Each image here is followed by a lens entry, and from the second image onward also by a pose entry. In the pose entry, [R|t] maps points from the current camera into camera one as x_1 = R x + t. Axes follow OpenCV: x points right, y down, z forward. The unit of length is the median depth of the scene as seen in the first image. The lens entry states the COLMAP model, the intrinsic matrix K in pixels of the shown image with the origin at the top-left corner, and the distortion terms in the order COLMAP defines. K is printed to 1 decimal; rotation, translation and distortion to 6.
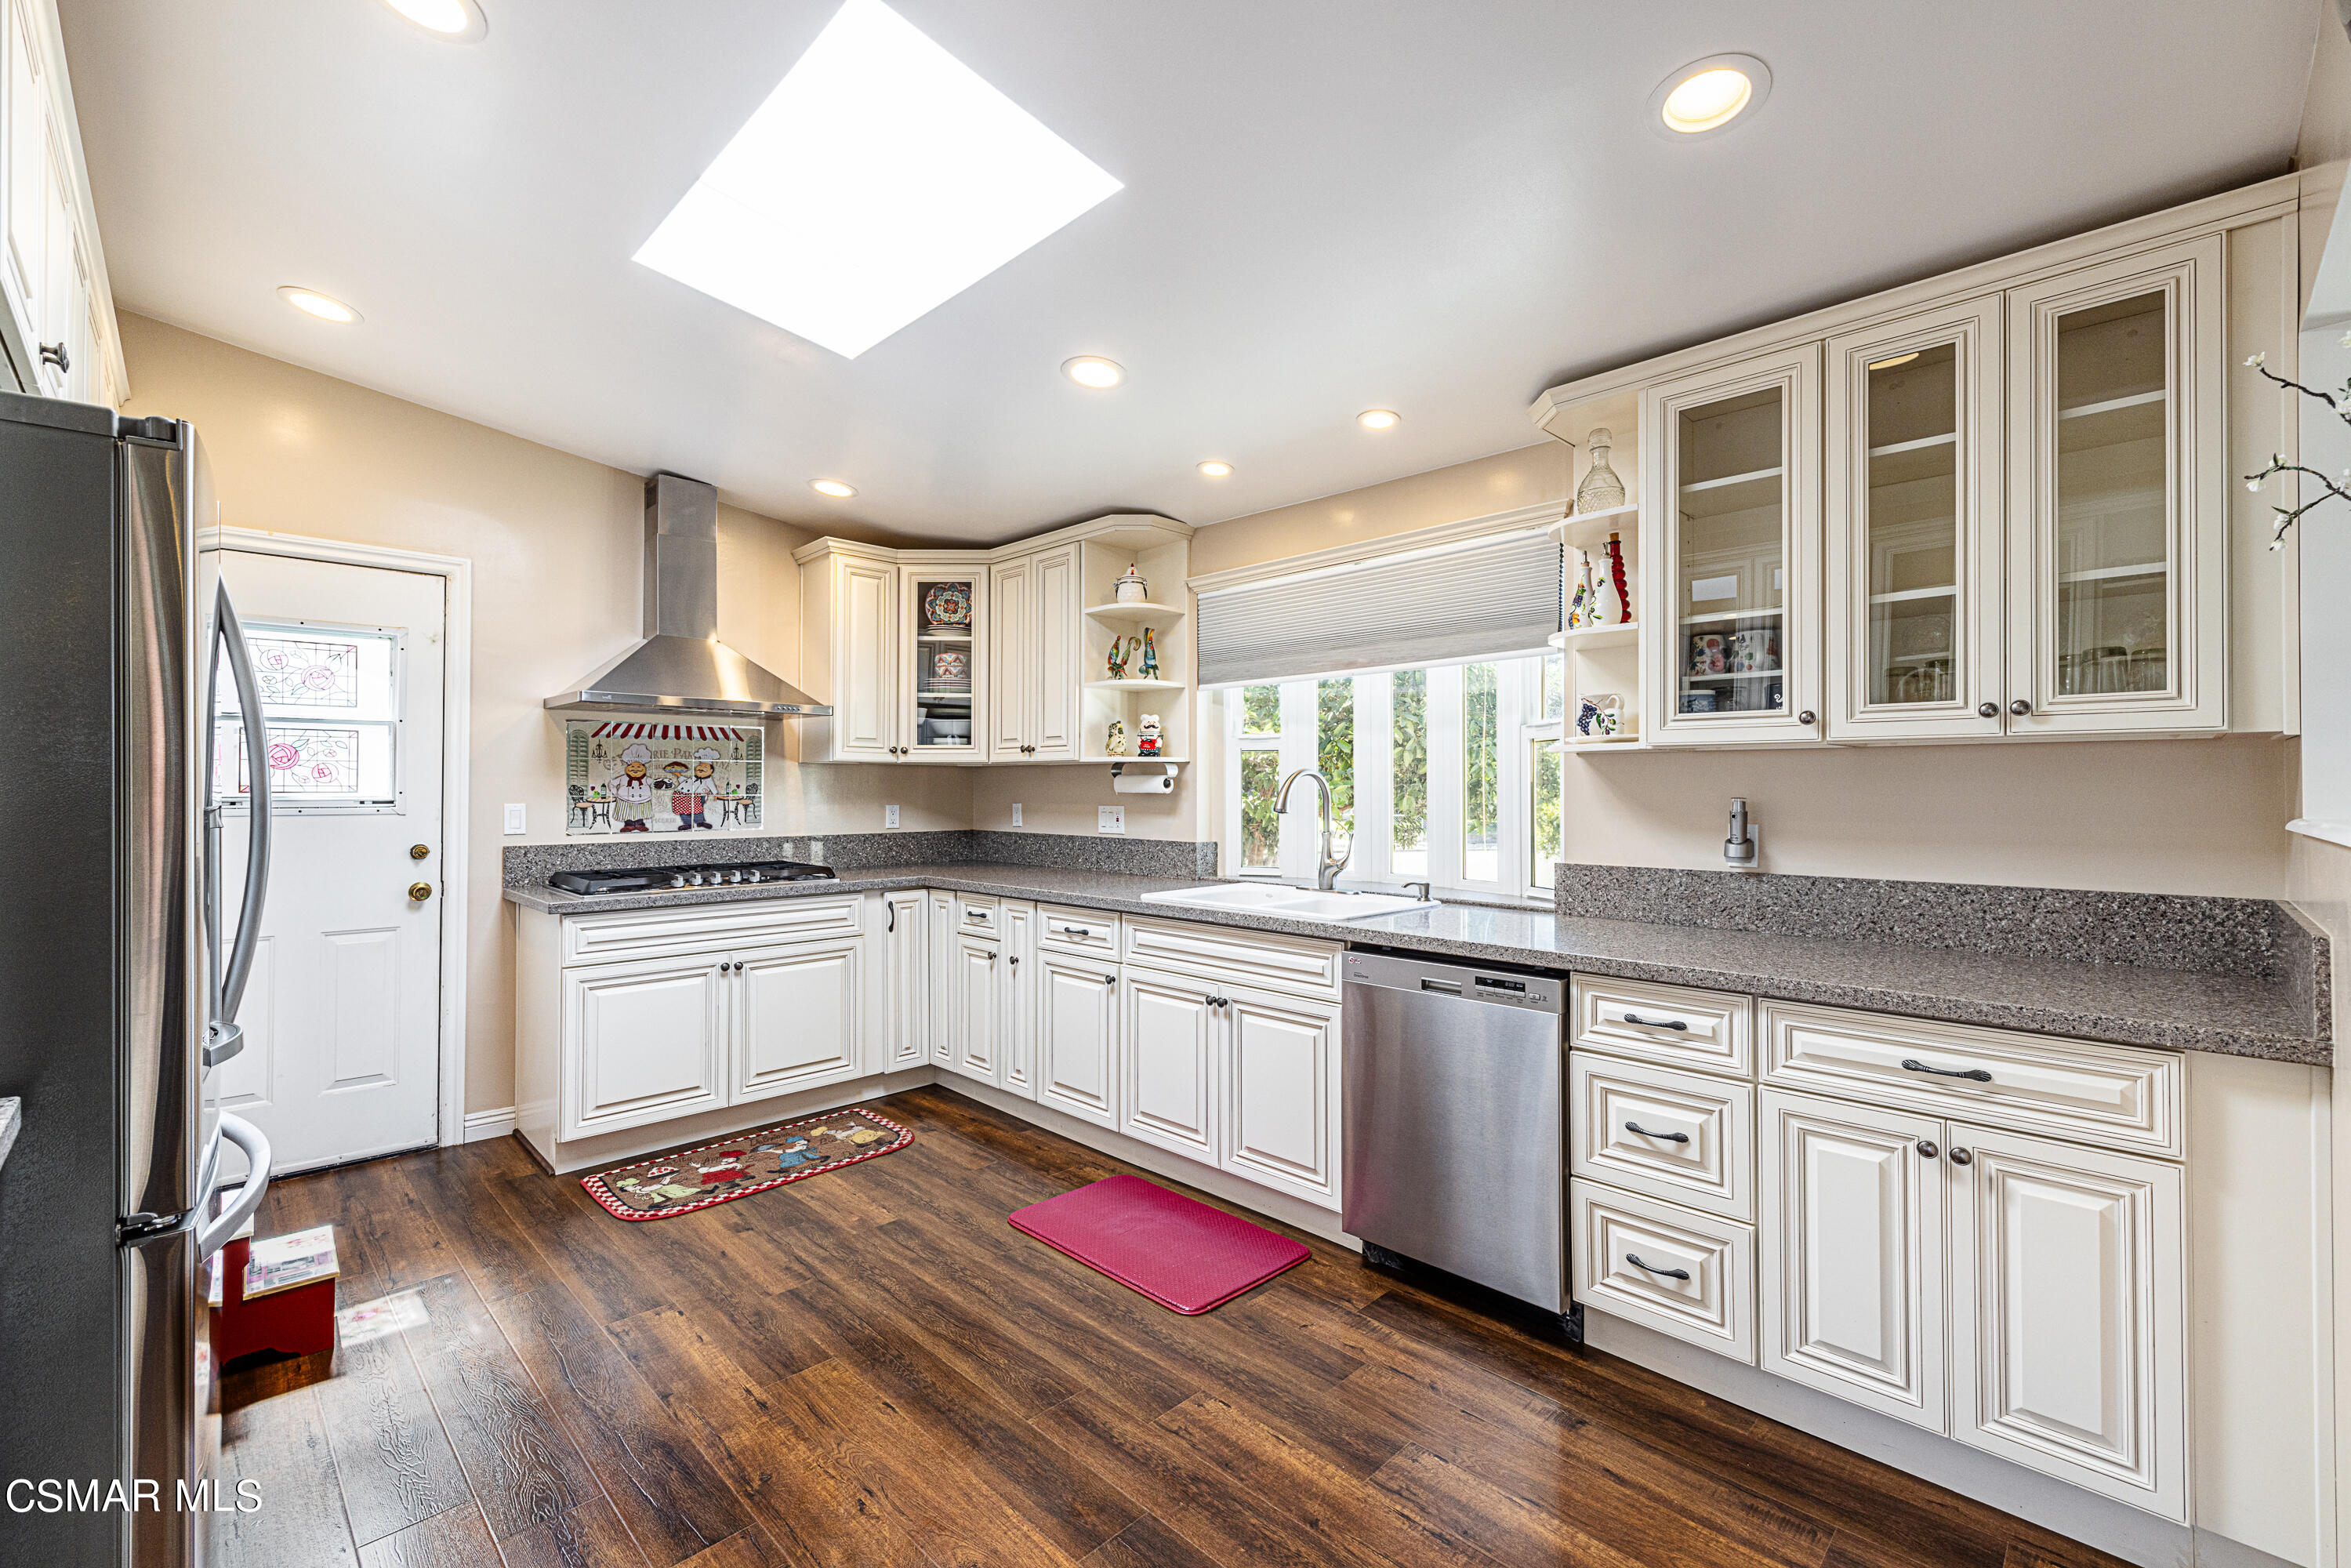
lens RADIAL K [[898.0, 0, 1175.5], [0, 898.0, 784.0], [0, 0, 1]] dist [0.000592, 0.000001]
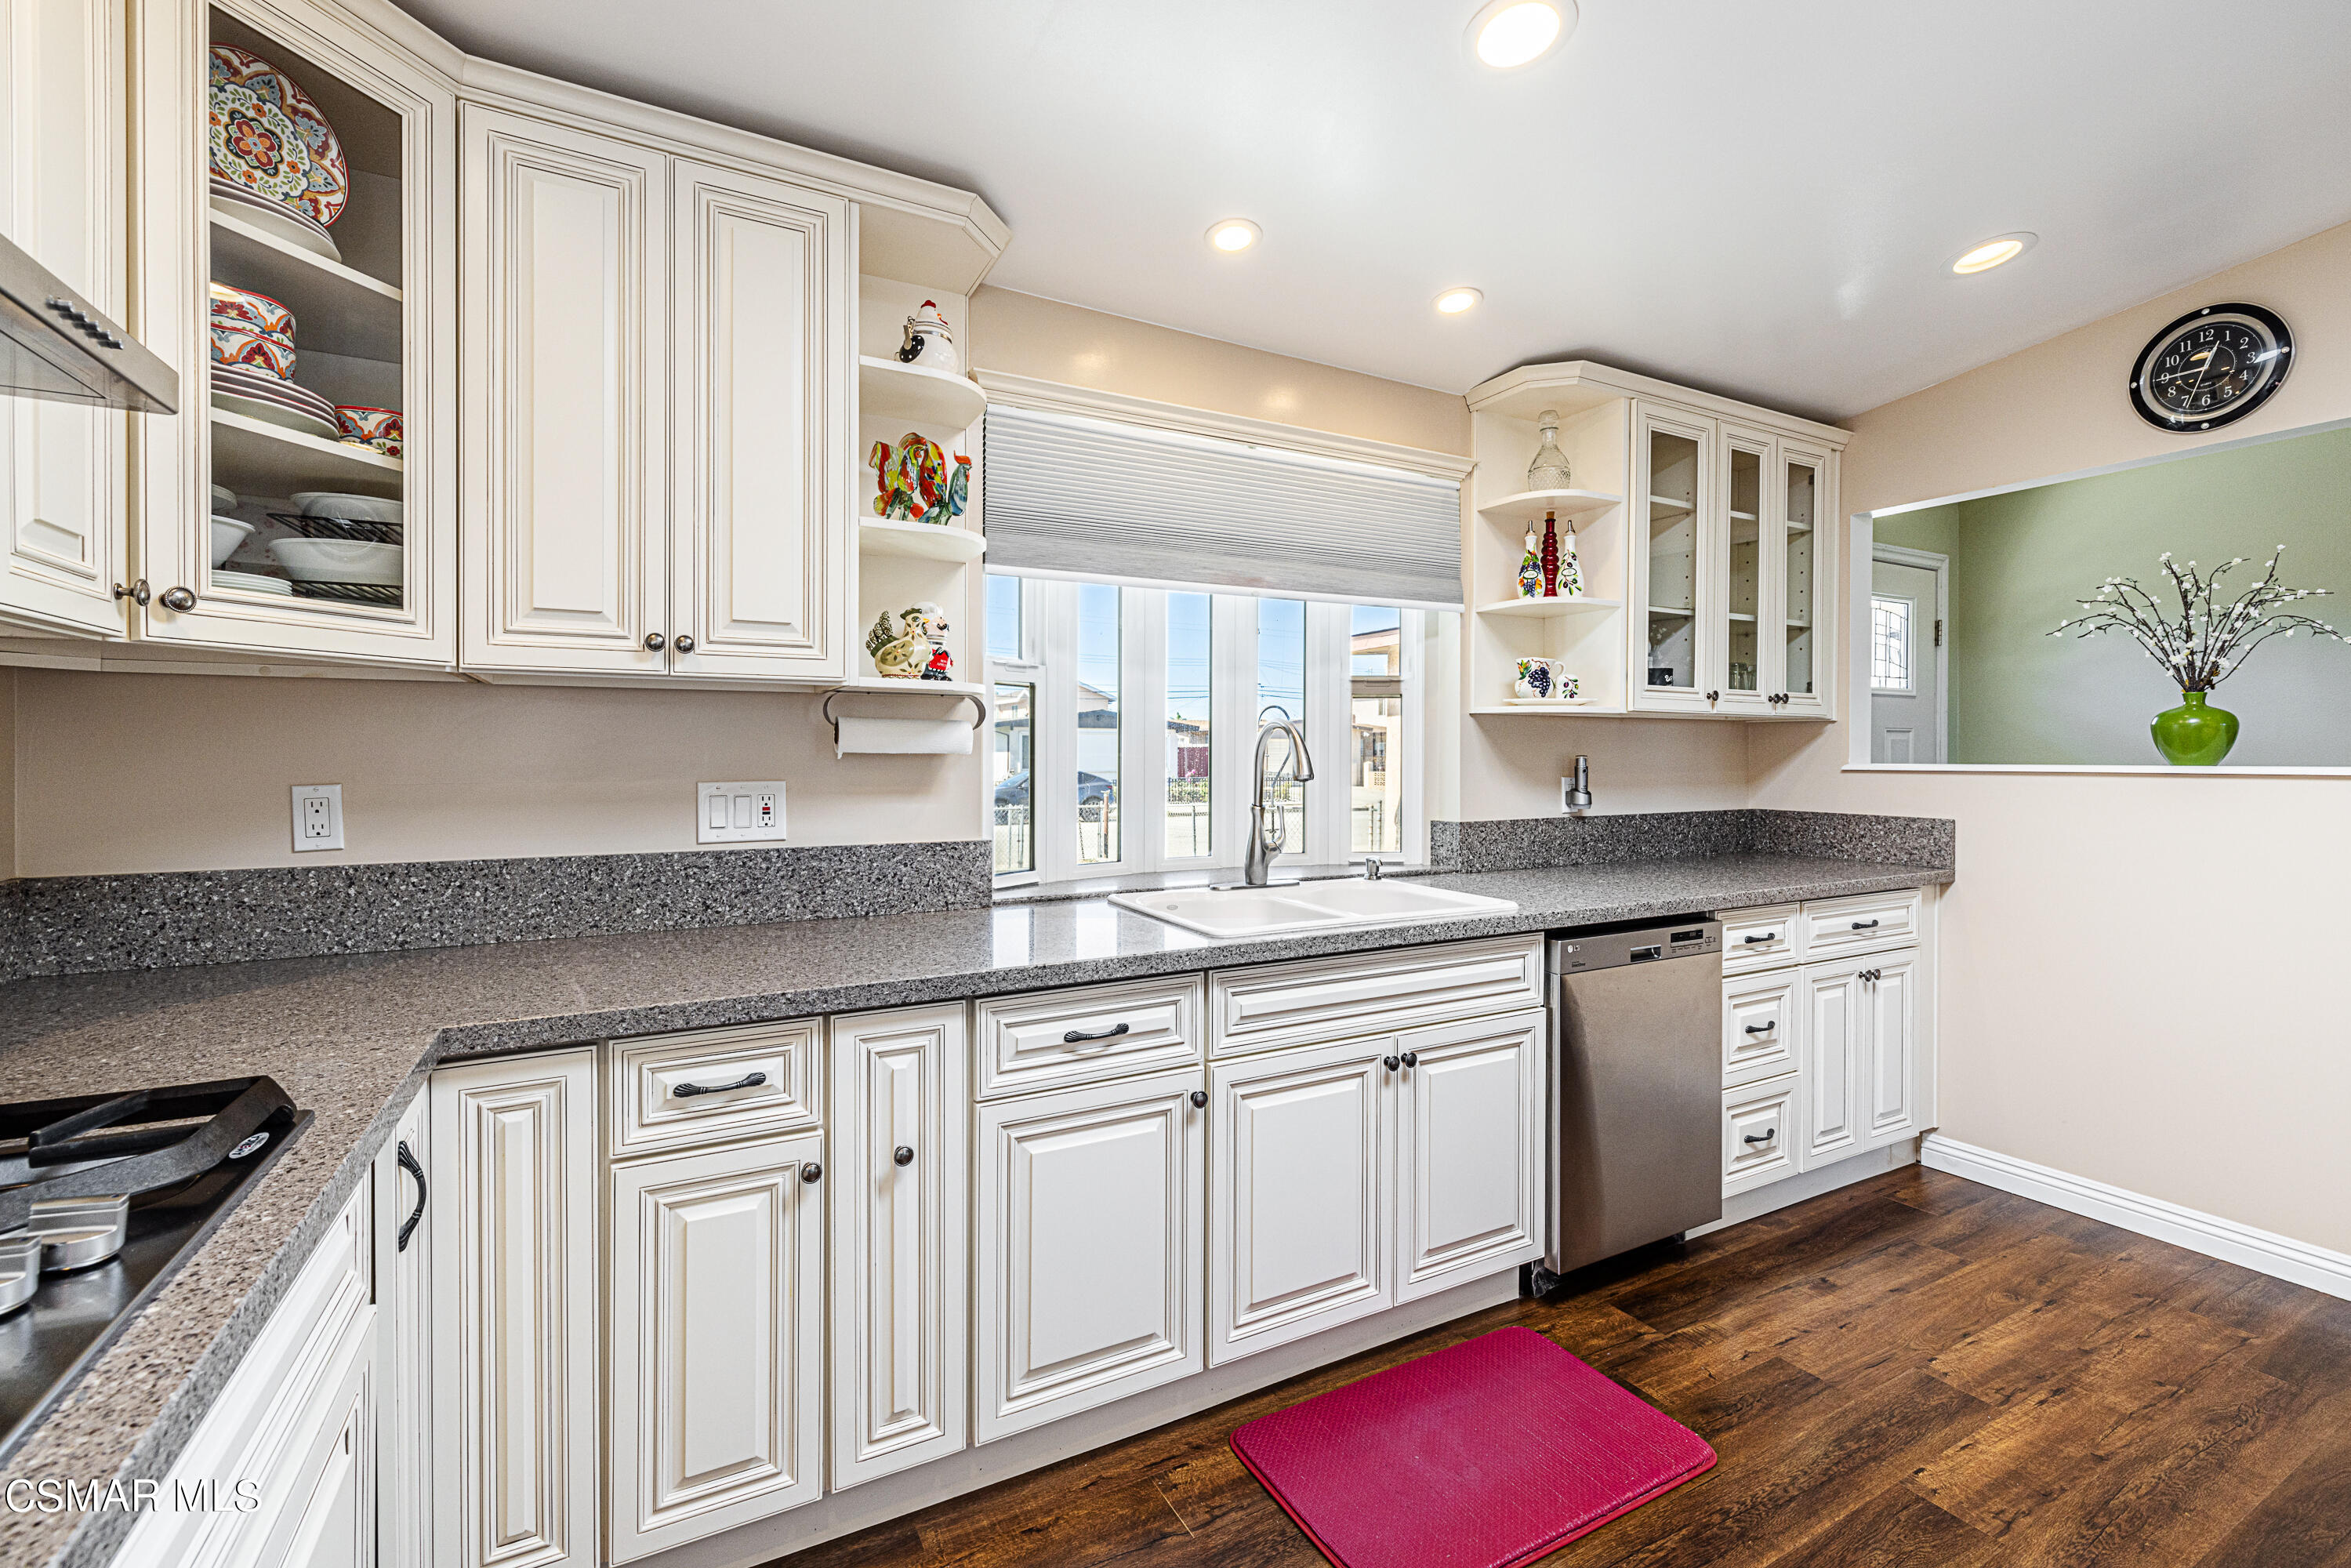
lens RADIAL K [[1012.4, 0, 1175.8], [0, 1012.4, 756.2], [0, 0, 1]] dist [0.002602, 0.000123]
pose [[0.332617, -0.005602, 0.943045, -0.560305], [-0.007019, 0.999940, 0.008416, 0.005769], [-0.943036, -0.009419, 0.332558, 0.699654]]
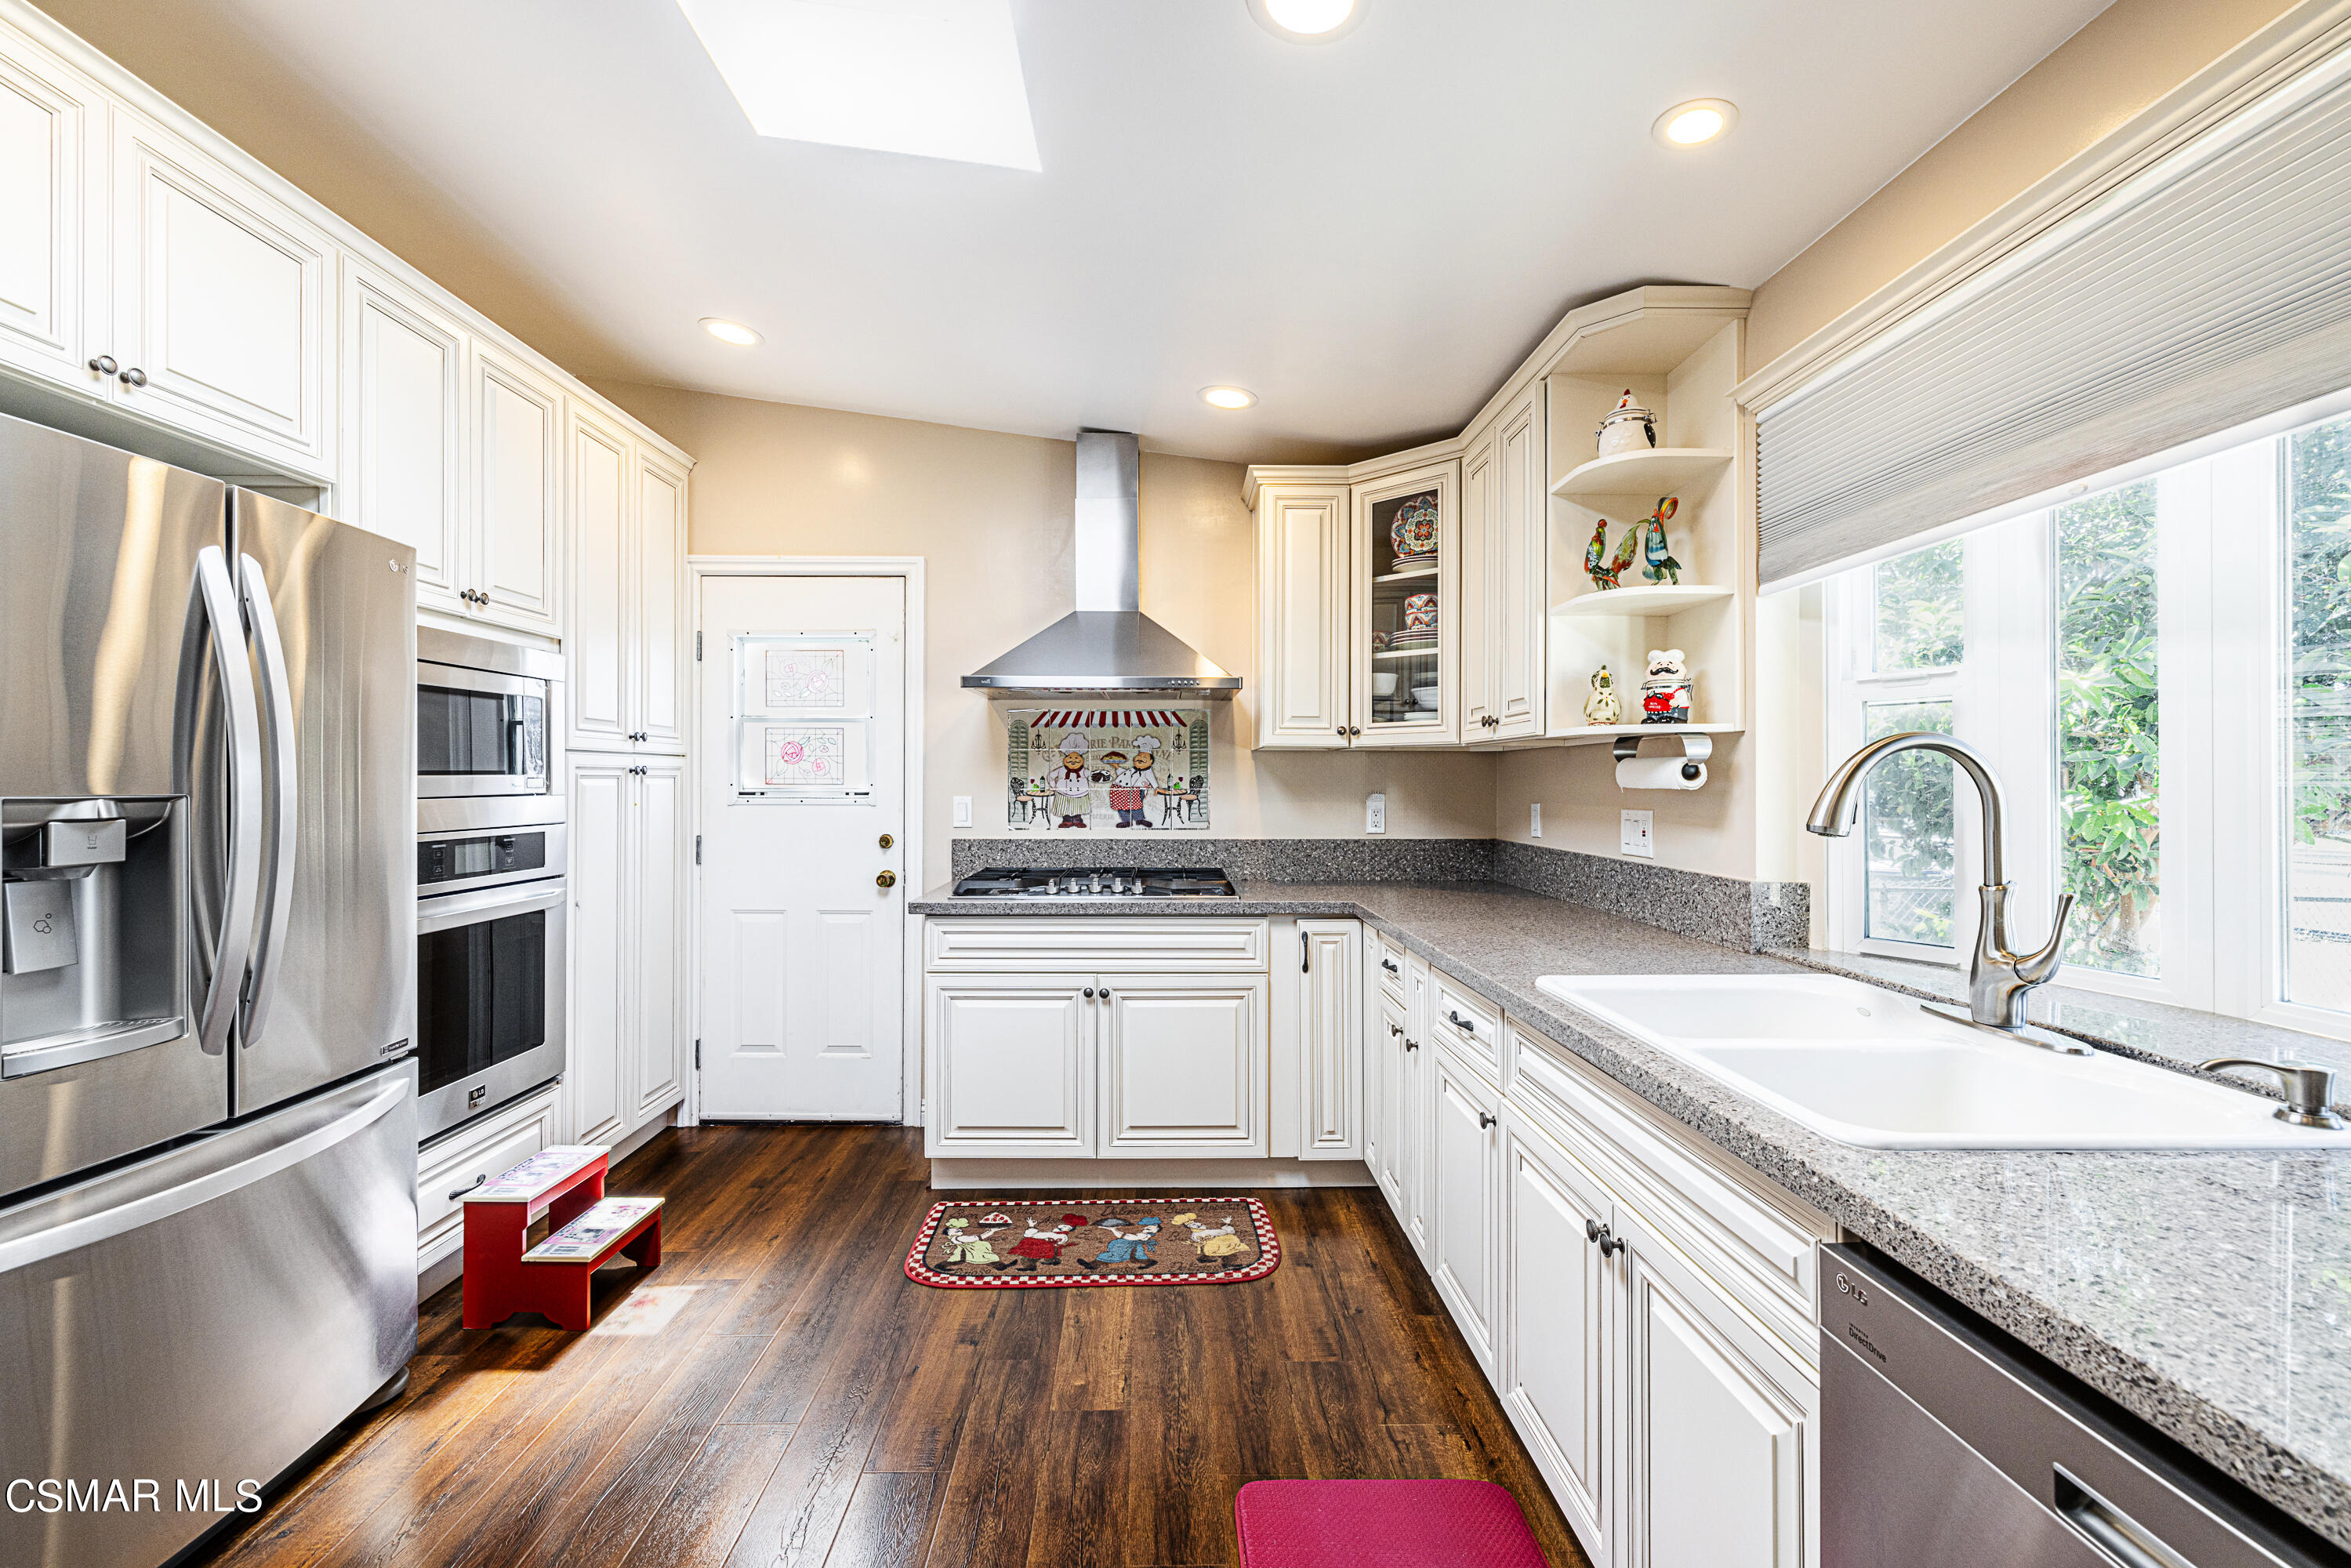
lens RADIAL K [[949.7, 0, 1234.3], [0, 949.7, 781.0], [0, 0, 1]] dist [0.001936, 0.000296]
pose [[0.737707, -0.000904, -0.675120, 0.182703], [0.002033, 0.999998, 0.000882, 0.004186], [0.675118, -0.002023, 0.737707, 0.393064]]
